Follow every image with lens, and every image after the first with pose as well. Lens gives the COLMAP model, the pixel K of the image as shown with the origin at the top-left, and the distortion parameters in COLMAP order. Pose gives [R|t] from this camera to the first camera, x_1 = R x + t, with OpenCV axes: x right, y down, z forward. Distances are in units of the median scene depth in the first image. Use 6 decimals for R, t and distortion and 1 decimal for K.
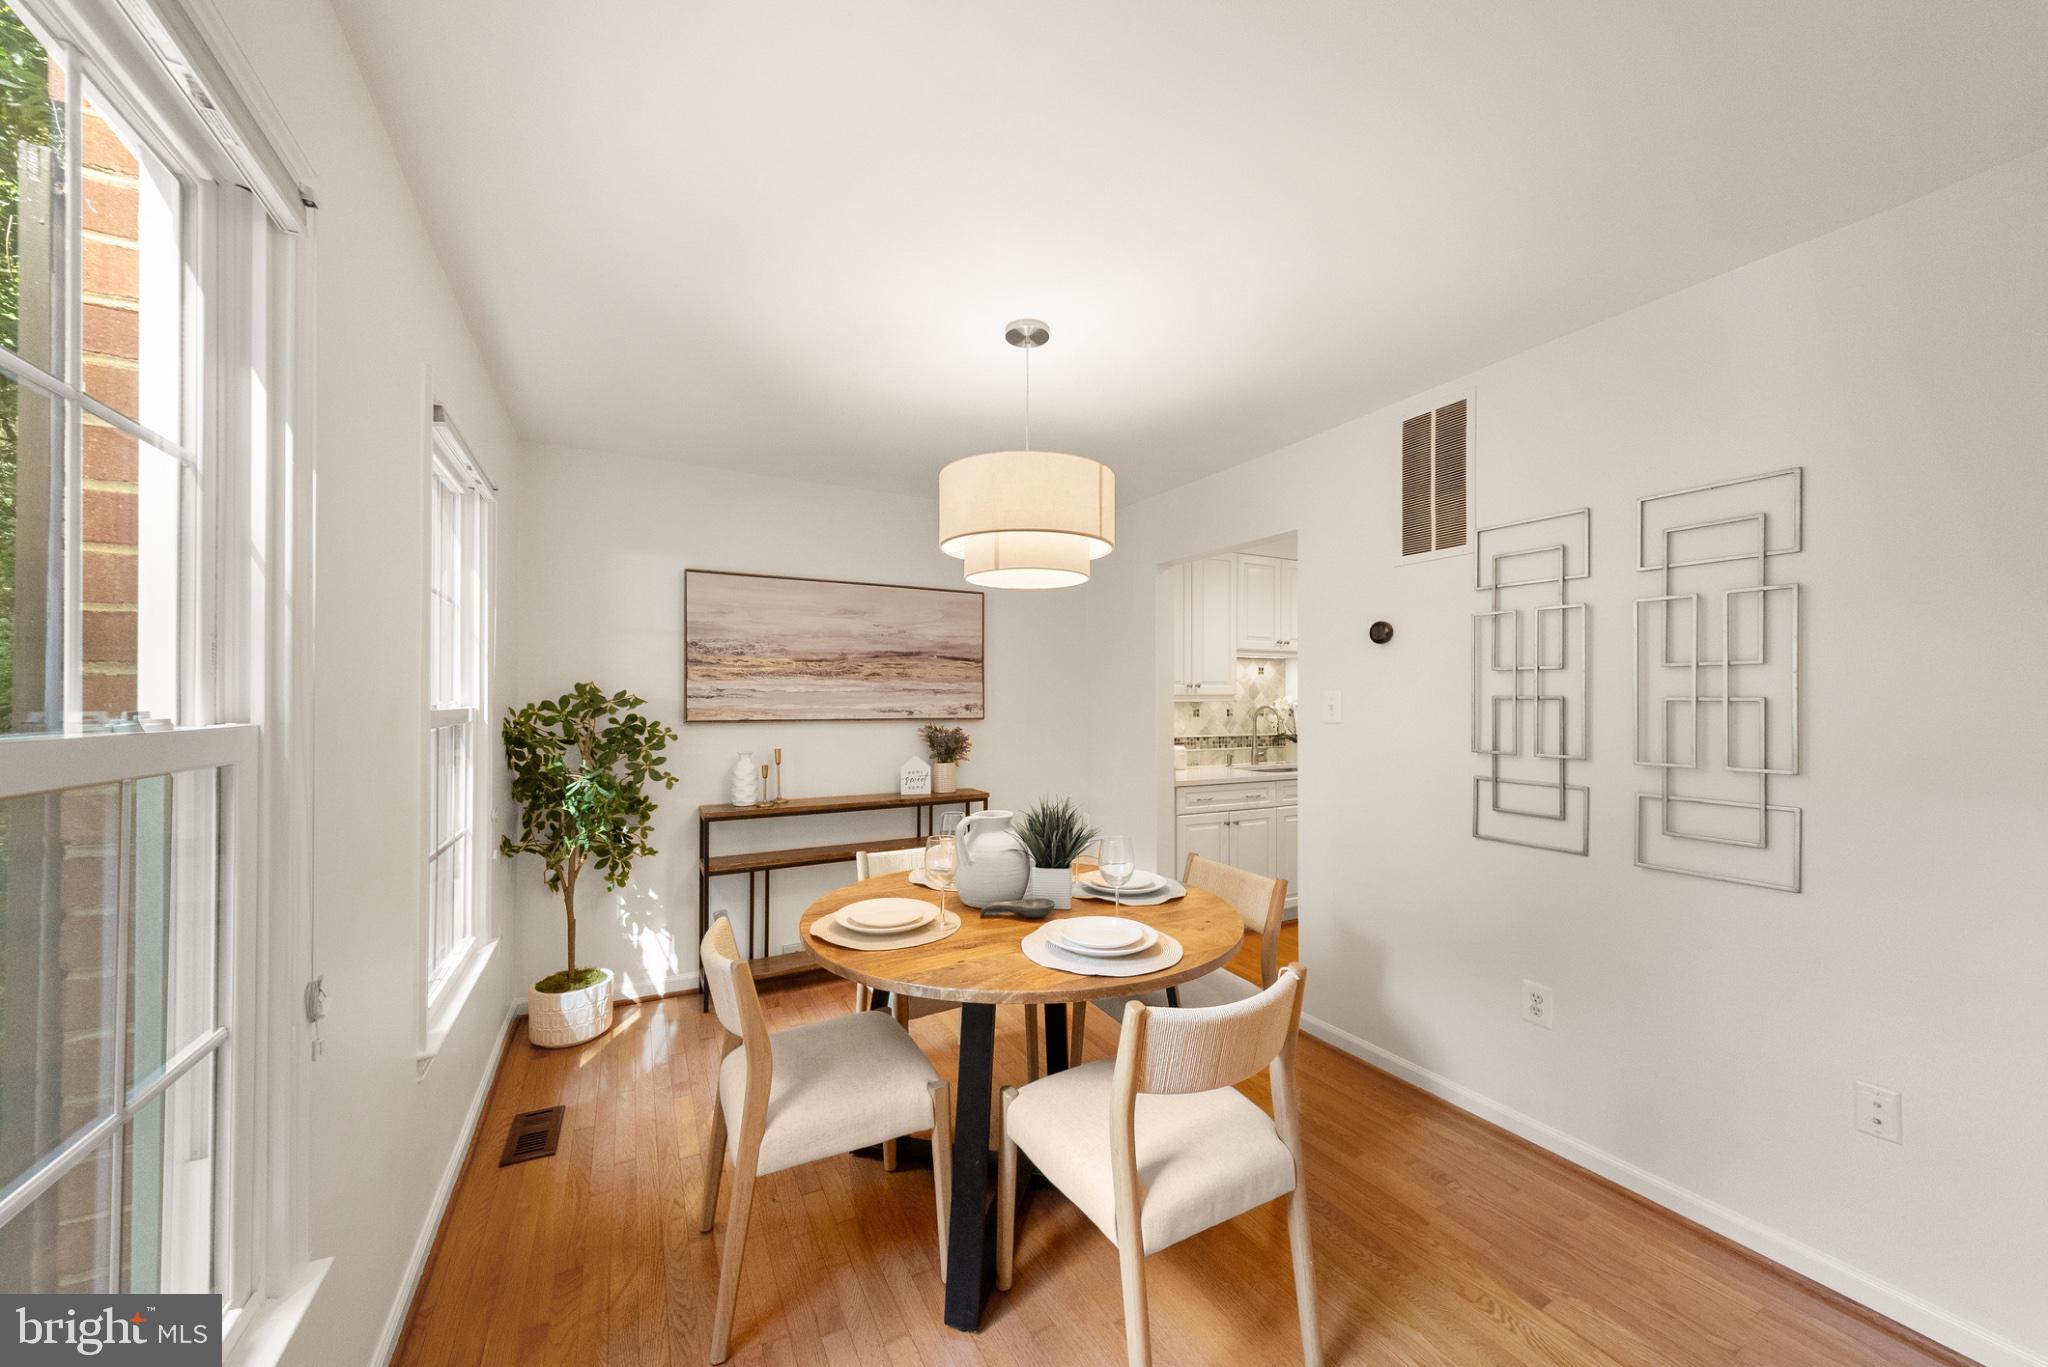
lens RADIAL K [[734.2, 0, 1022.3], [0, 734.2, 698.4], [0, 0, 1]] dist [0.001681, -0.000609]
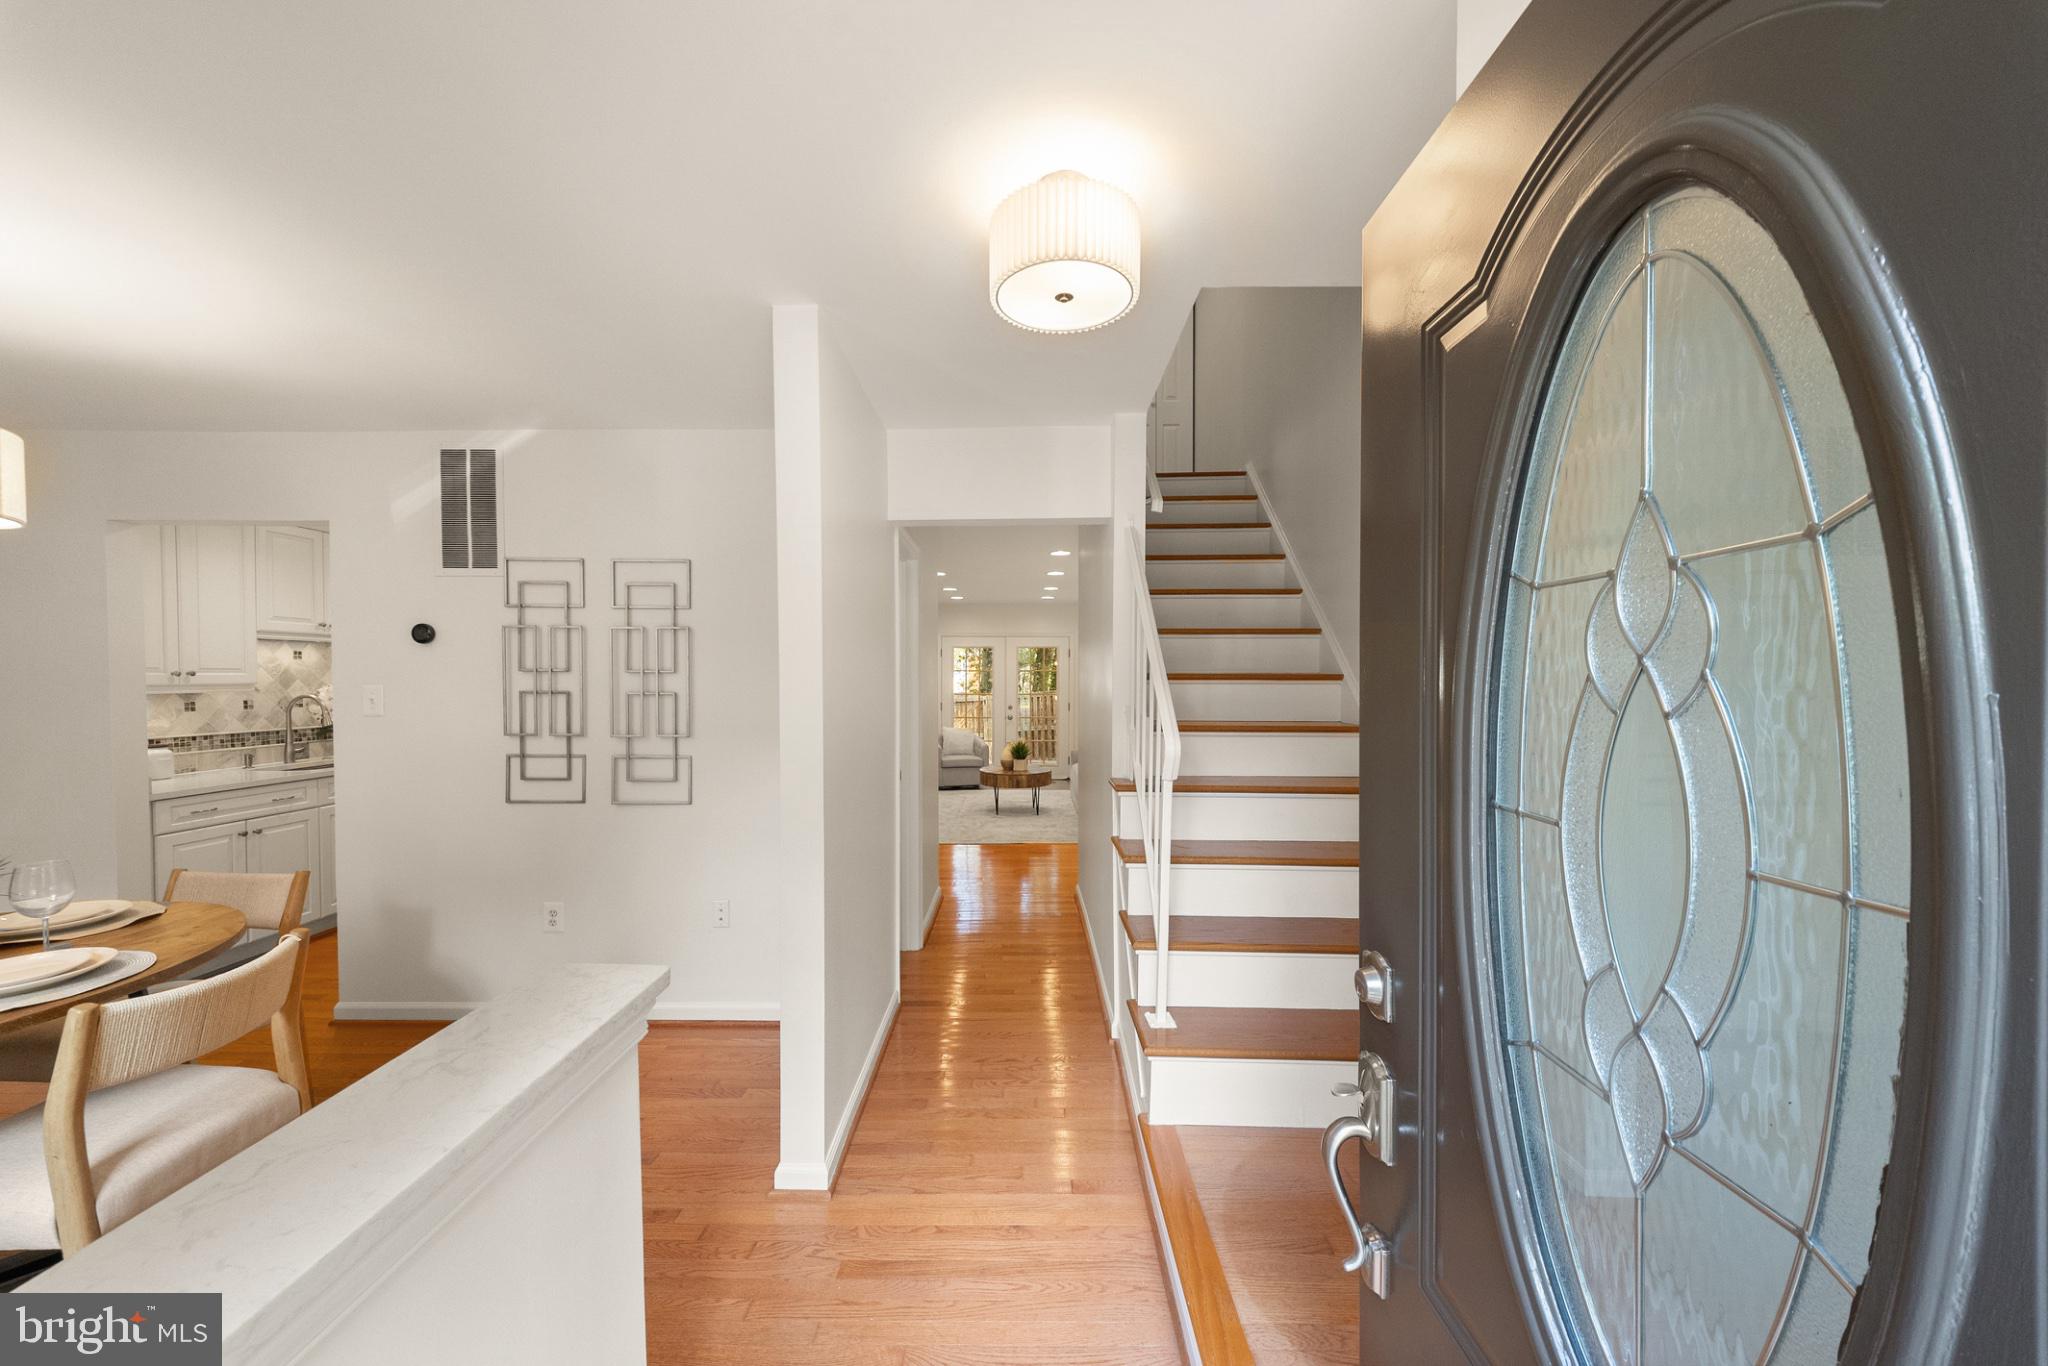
lens RADIAL K [[734.2, 0, 1016.9], [0, 734.2, 694.2], [0, 0, 1]] dist [0.001681, -0.000609]
pose [[0.481801, -0.017806, 0.876100, -0.065256], [-0.002181, 0.999766, 0.021518, -0.026400], [-0.876278, -0.012279, 0.481649, -0.379623]]
